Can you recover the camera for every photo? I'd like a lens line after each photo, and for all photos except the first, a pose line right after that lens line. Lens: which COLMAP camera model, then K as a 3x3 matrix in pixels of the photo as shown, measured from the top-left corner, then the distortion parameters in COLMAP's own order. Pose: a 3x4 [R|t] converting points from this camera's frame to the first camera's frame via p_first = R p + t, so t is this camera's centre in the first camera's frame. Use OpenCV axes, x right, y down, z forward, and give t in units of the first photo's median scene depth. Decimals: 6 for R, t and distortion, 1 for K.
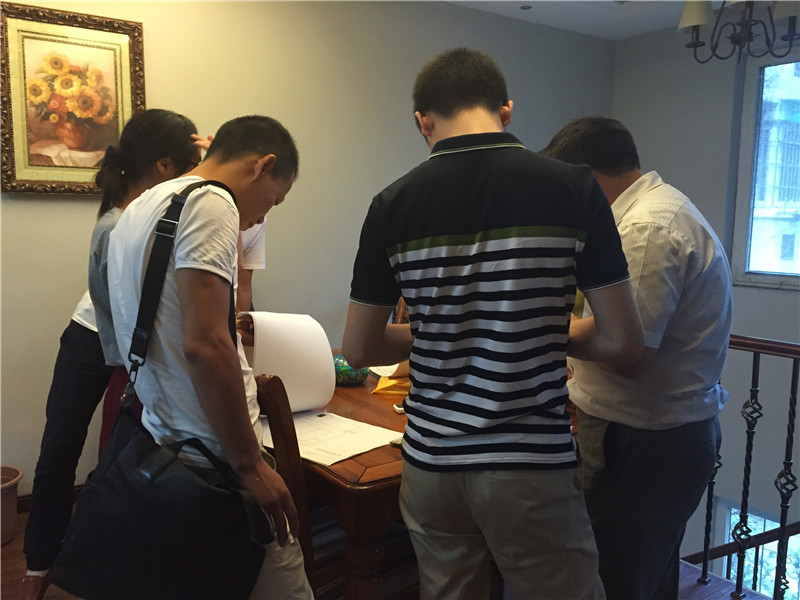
lens RADIAL K [[706.5, 0, 398.0], [0, 706.5, 303.9], [0, 0, 1]] dist [0.050582, -0.033459]
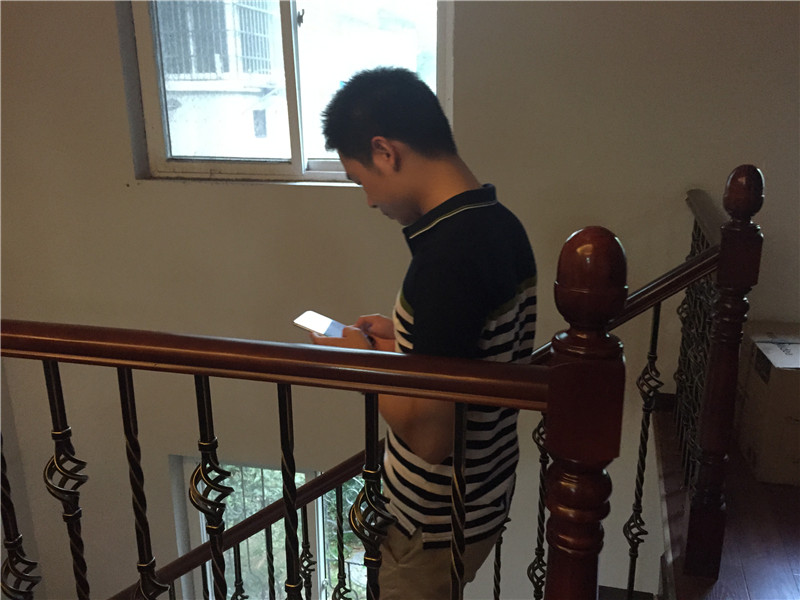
lens RADIAL K [[706.5, 0, 400.7], [0, 706.5, 299.7], [0, 0, 1]] dist [0.050582, -0.033459]
pose [[0.791115, -0.190950, 0.581098, 0.231645], [0.101186, 0.977789, 0.183547, -0.013446], [-0.603240, -0.086408, 0.792865, 0.283092]]
